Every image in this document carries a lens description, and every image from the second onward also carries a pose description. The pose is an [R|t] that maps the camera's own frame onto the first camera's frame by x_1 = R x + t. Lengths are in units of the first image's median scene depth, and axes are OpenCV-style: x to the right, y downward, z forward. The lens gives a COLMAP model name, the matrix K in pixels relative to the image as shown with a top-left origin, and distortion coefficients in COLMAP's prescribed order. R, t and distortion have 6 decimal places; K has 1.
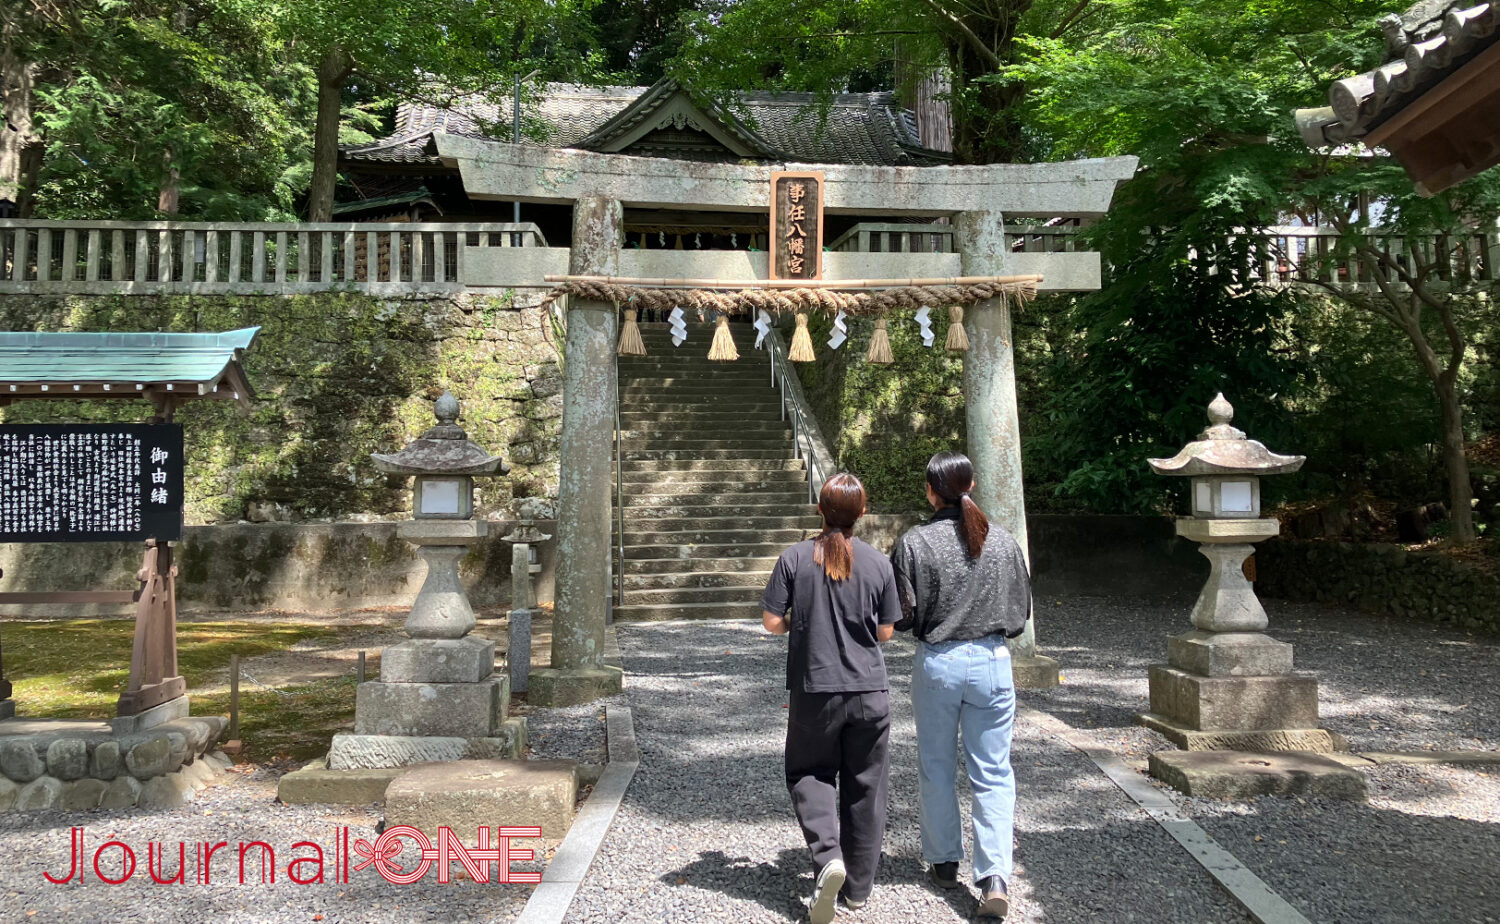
lens RADIAL K [[1258.7, 0, 783.4], [0, 1258.7, 422.8], [0, 0, 1]] dist [0.031028, -0.018953]
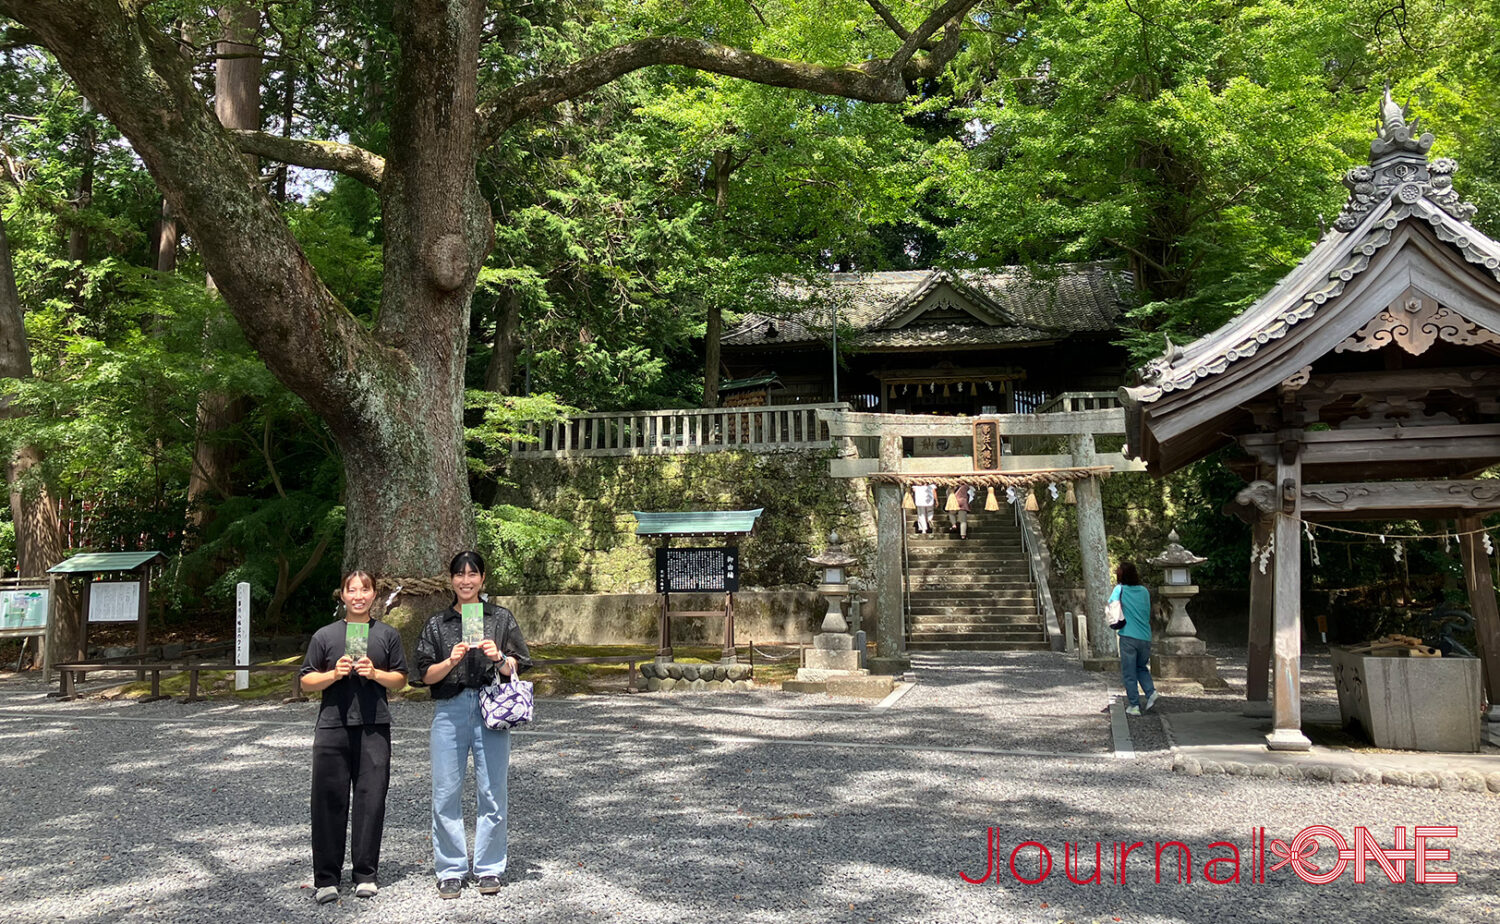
lens RADIAL K [[1303.5, 0, 742.9], [0, 1303.5, 375.0], [0, 0, 1]] dist [0.101160, -0.334525]
pose [[0.967424, -0.039561, -0.250052, 0.160719], [0.015449, 0.995099, -0.097667, -0.063718], [0.252690, 0.090623, 0.963294, -1.161159]]
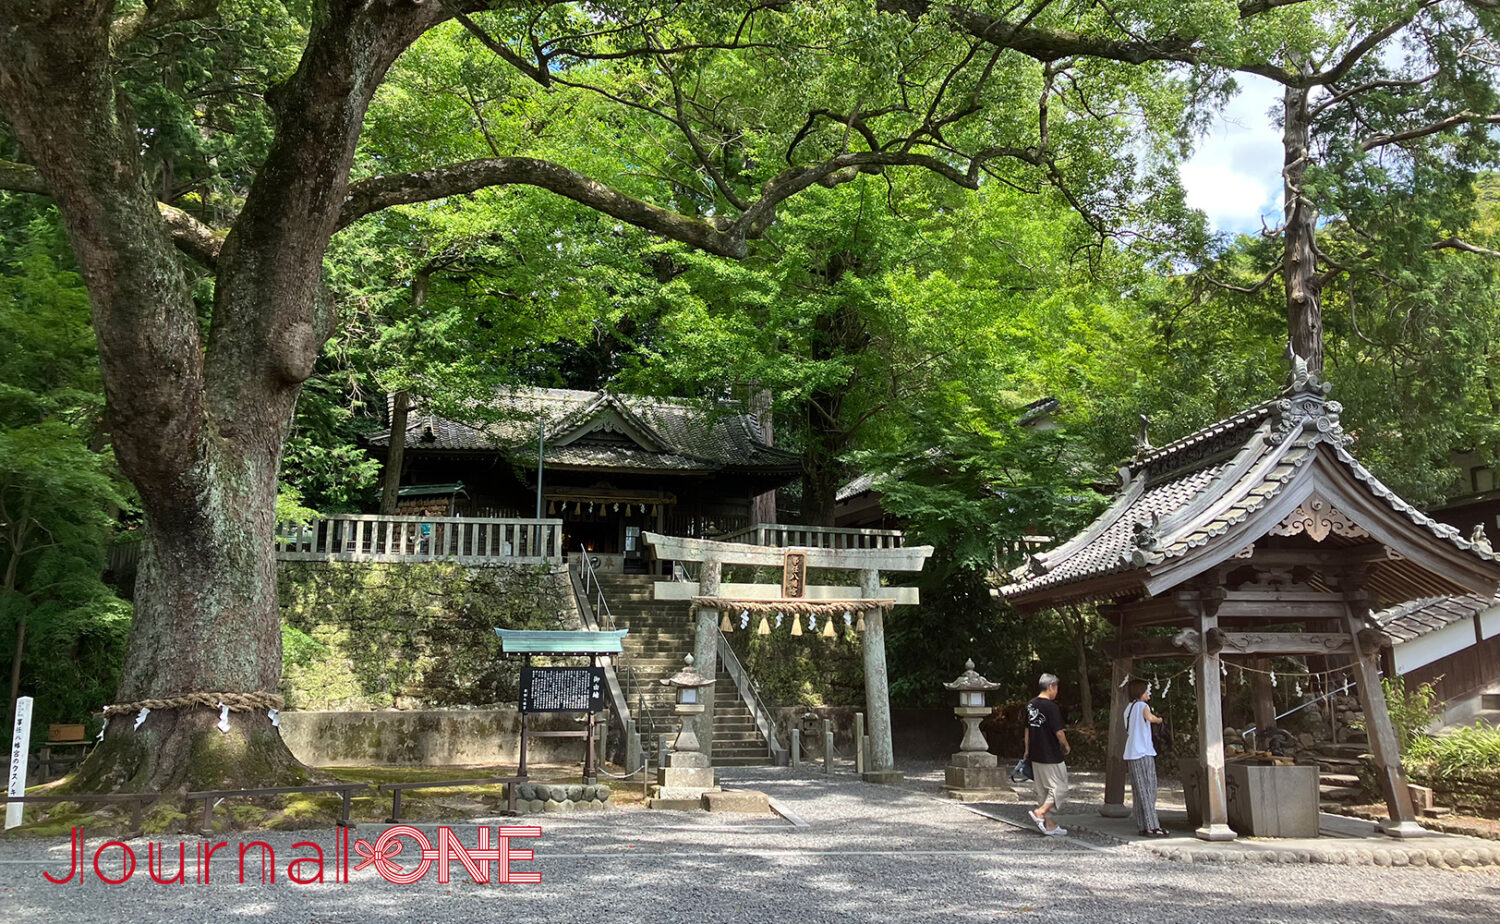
lens RADIAL K [[1301.3, 0, 799.3], [0, 1301.3, 361.7], [0, 0, 1]] dist [0.118855, -0.368303]
pose [[0.976444, 0.062162, 0.206624, -0.485506], [-0.021908, 0.981216, -0.191664, -0.078766], [-0.214657, 0.182622, 0.959464, -1.329385]]
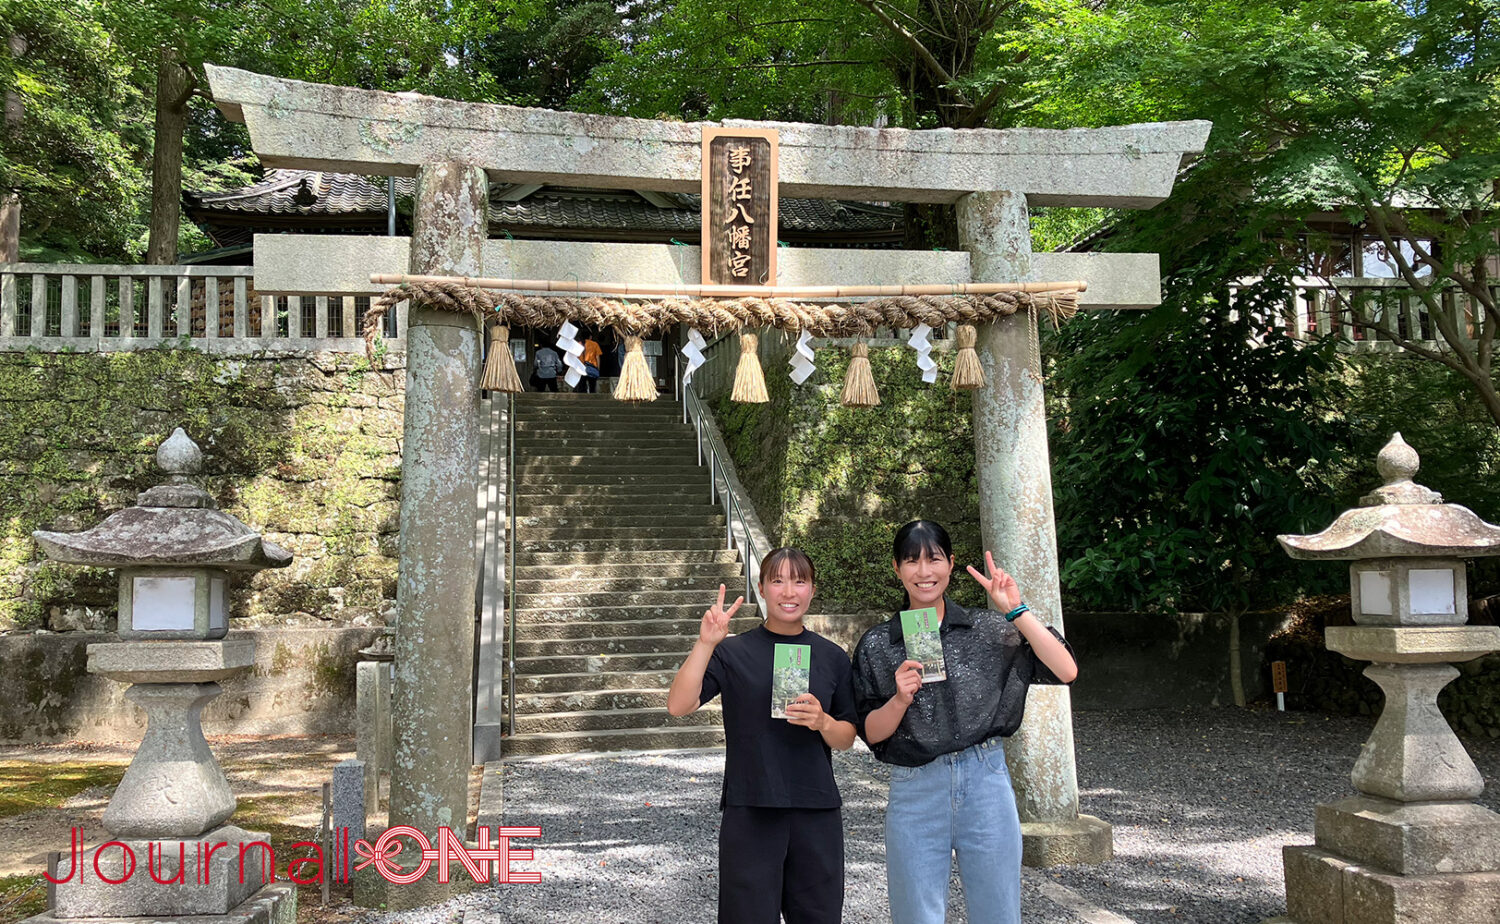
lens RADIAL K [[1277.2, 0, 748.5], [0, 1277.2, 569.9], [0, 0, 1]] dist [0.002227, 0.060136]
pose [[0.999428, -0.007774, 0.032905, -0.009292], [0.006435, 0.999153, 0.040634, 0.014355], [-0.033193, -0.040399, 0.998632, 0.277461]]
